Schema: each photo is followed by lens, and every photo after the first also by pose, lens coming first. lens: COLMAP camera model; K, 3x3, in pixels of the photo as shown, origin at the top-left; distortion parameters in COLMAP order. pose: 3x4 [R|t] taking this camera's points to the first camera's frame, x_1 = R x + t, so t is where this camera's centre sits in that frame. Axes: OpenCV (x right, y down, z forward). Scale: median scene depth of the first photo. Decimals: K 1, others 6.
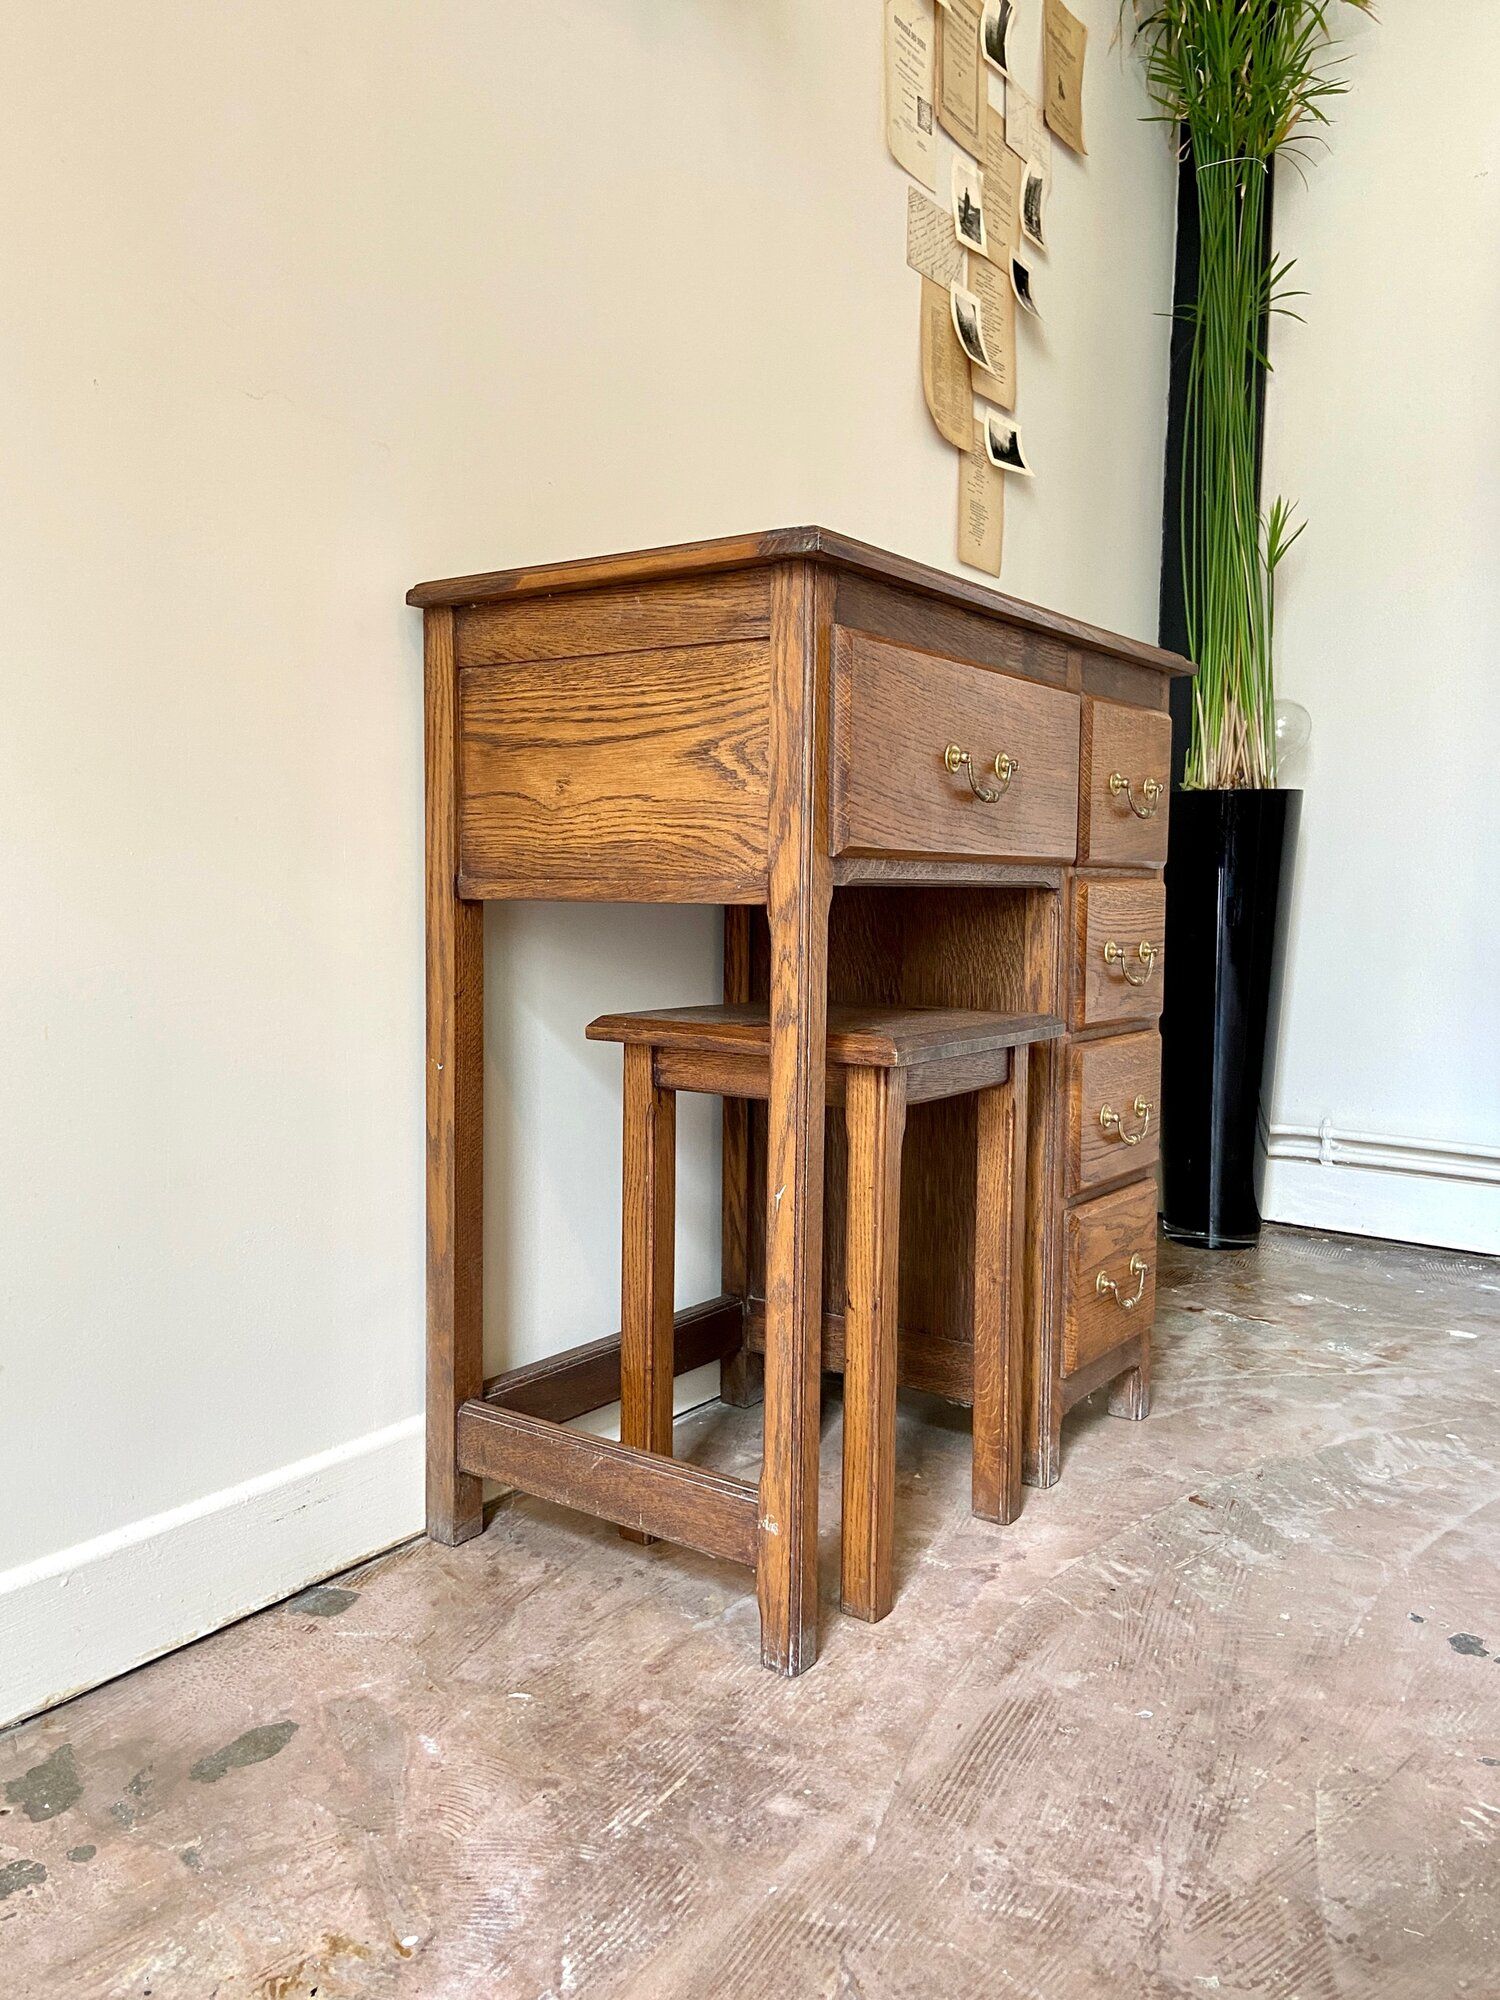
lens RADIAL K [[1517.0, 0, 752.5], [0, 1517.0, 987.6], [0, 0, 1]] dist [0.115879, -0.152325]
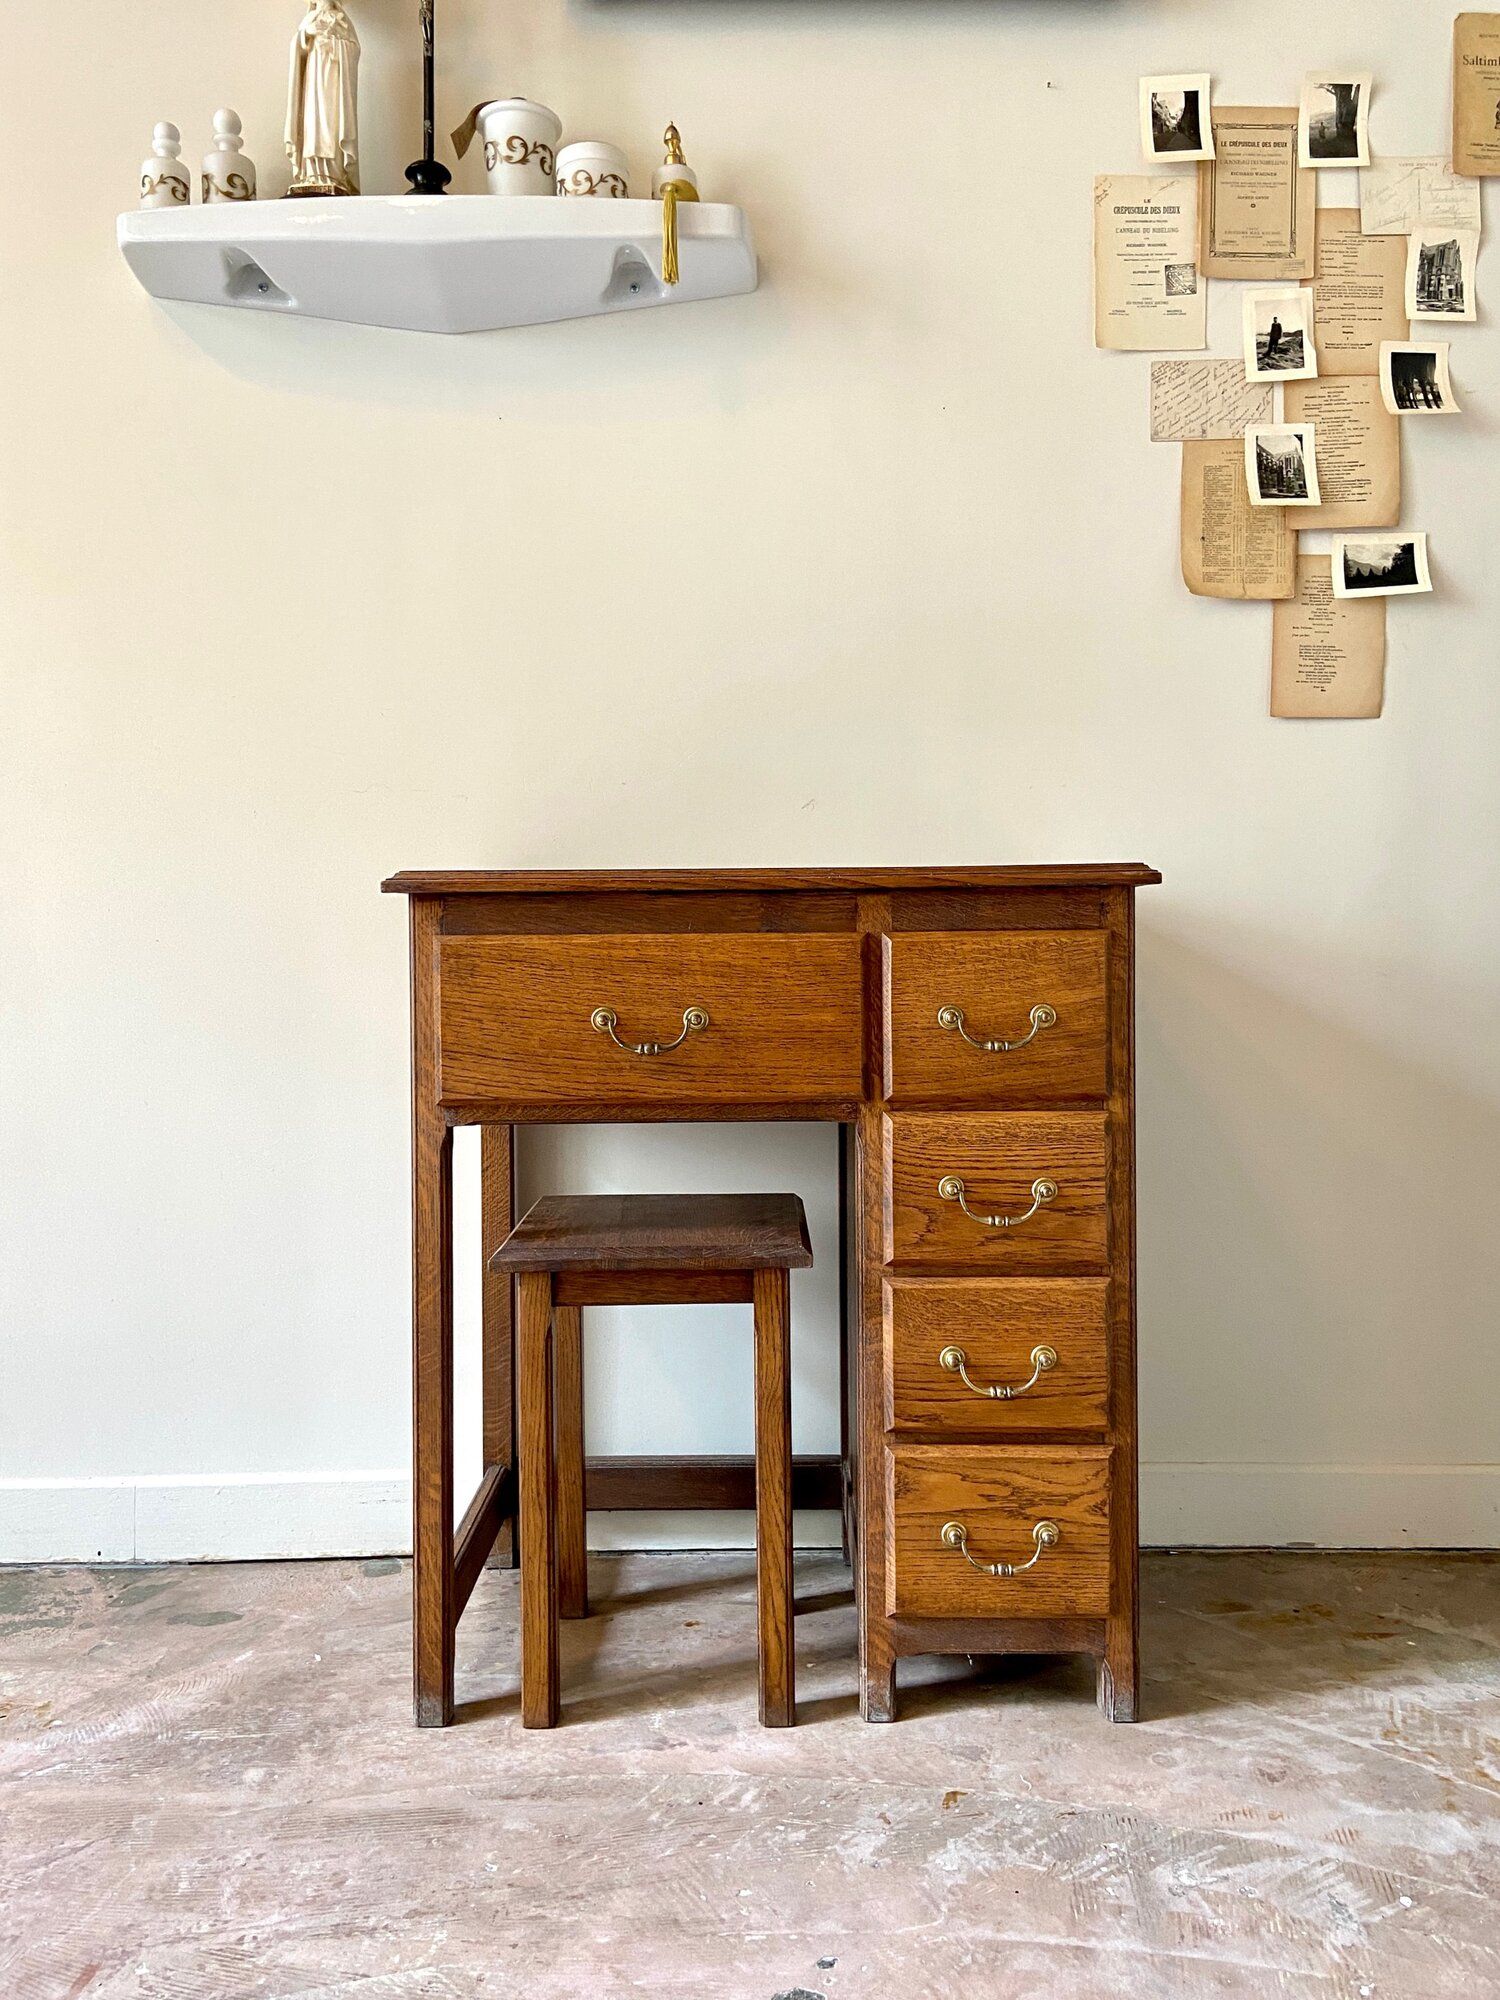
lens RADIAL K [[1517.0, 0, 757.7], [0, 1517.0, 971.2], [0, 0, 1]] dist [0.115879, -0.152325]
pose [[0.576035, 0.002634, -0.817421, 1.162535], [-0.039267, 0.998930, -0.024452, -0.162182], [0.816481, 0.046183, 0.575522, 0.405129]]
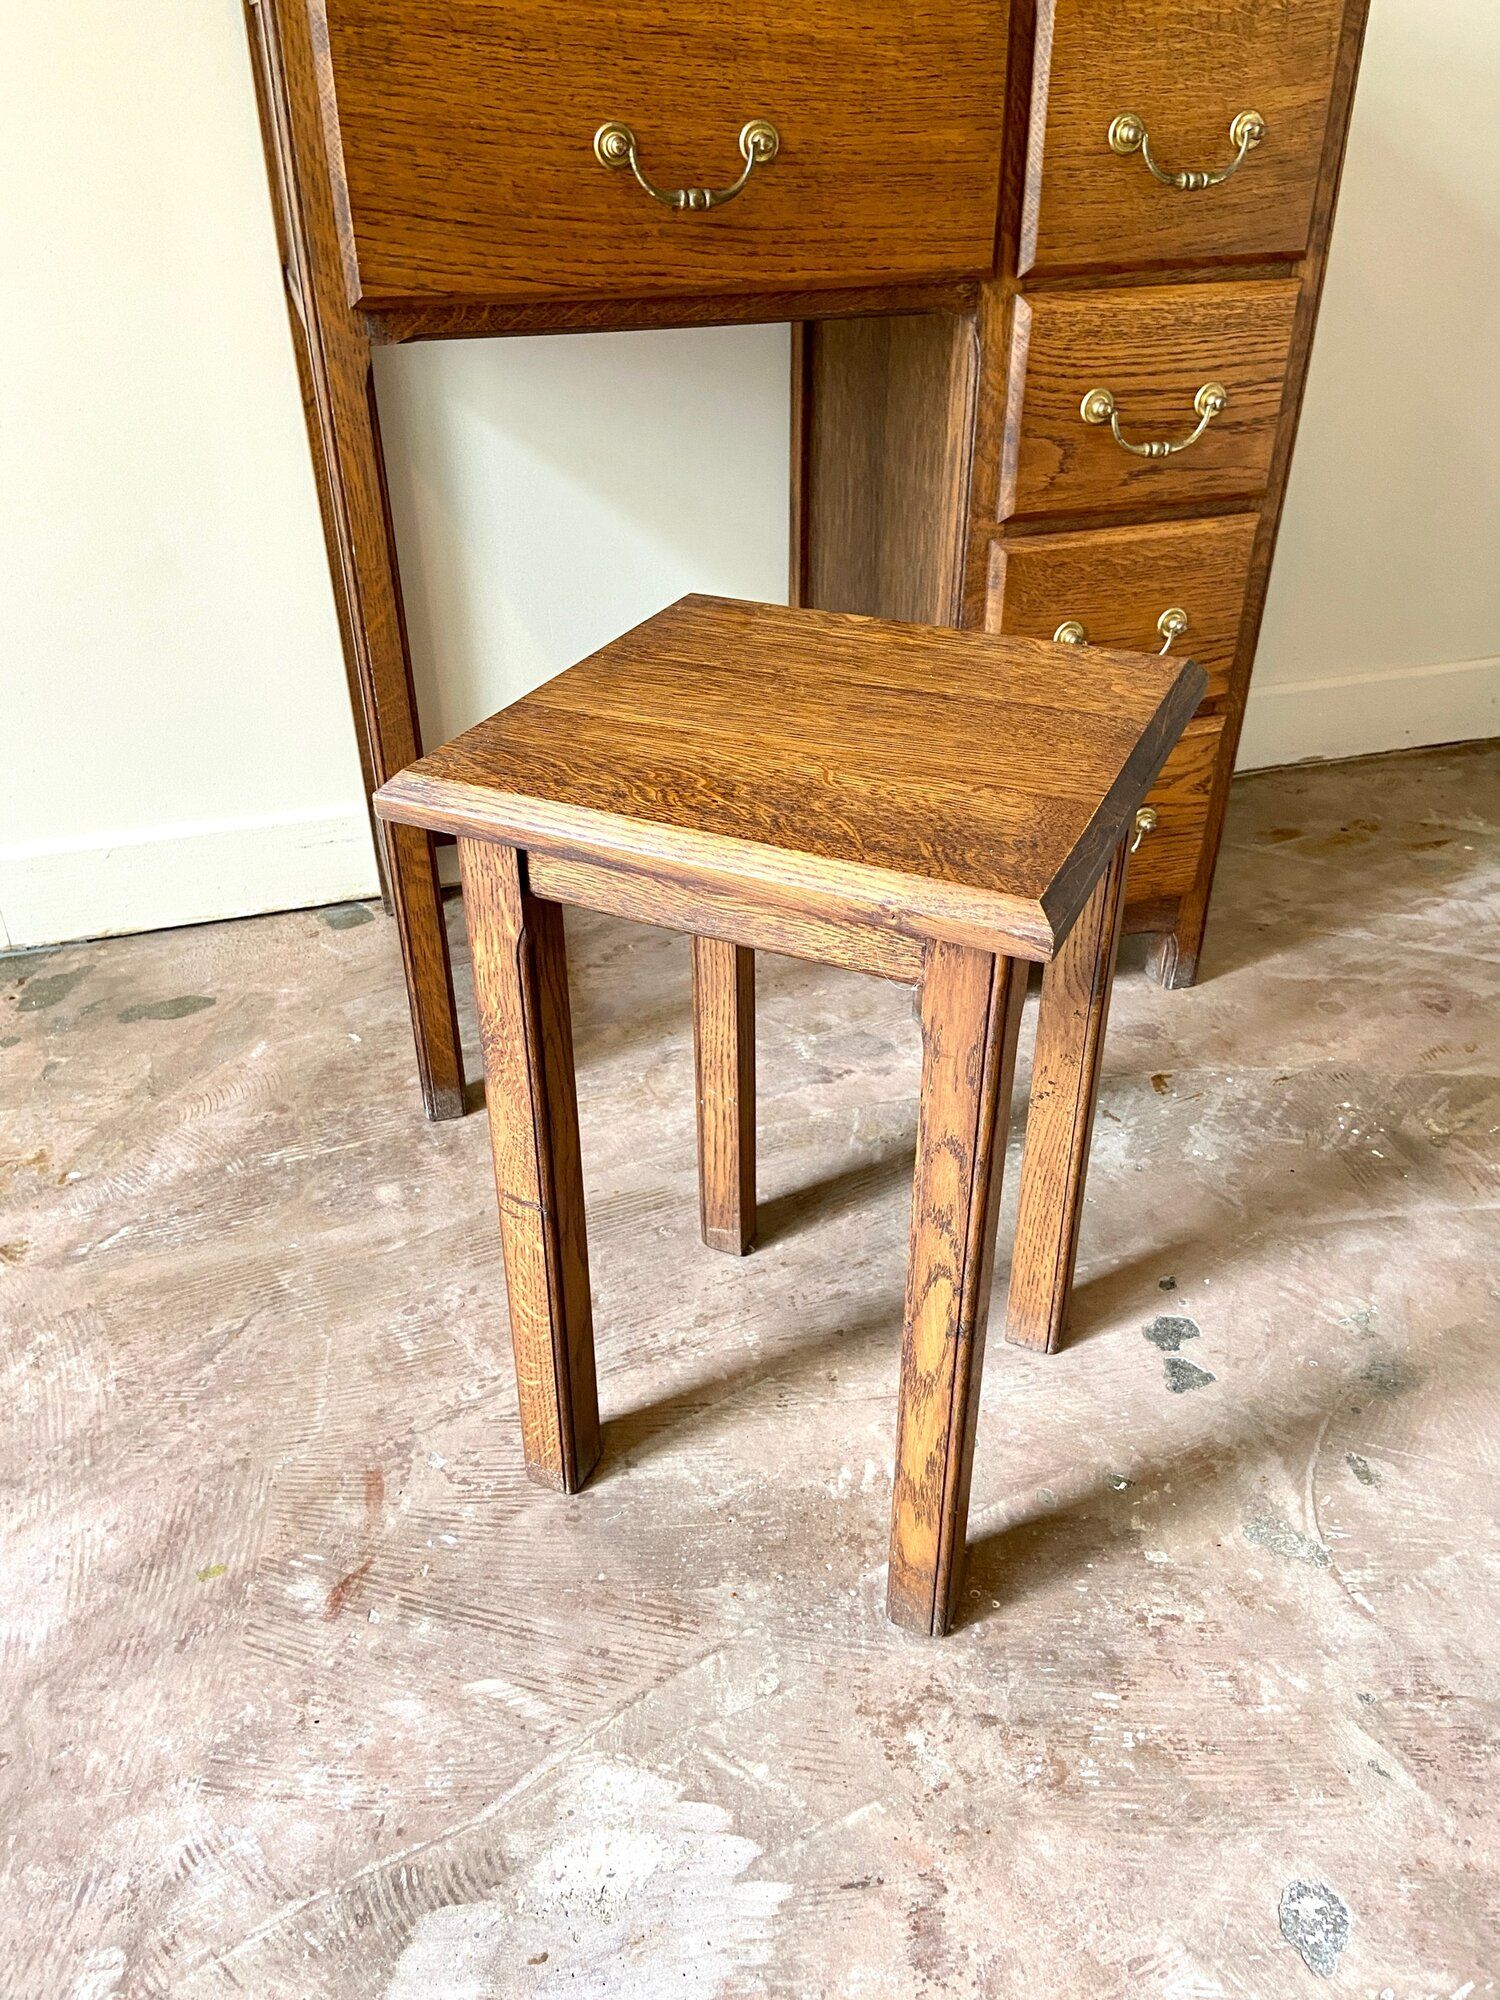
lens RADIAL K [[1513.1, 0, 754.0], [0, 1513.1, 987.1], [0, 0, 1]] dist [0.128224, -0.169325]
pose [[0.793355, 0.305807, -0.526373, 0.647336], [-0.026837, 0.881396, 0.471615, -0.141666], [0.608167, -0.360032, 0.707467, 0.307508]]
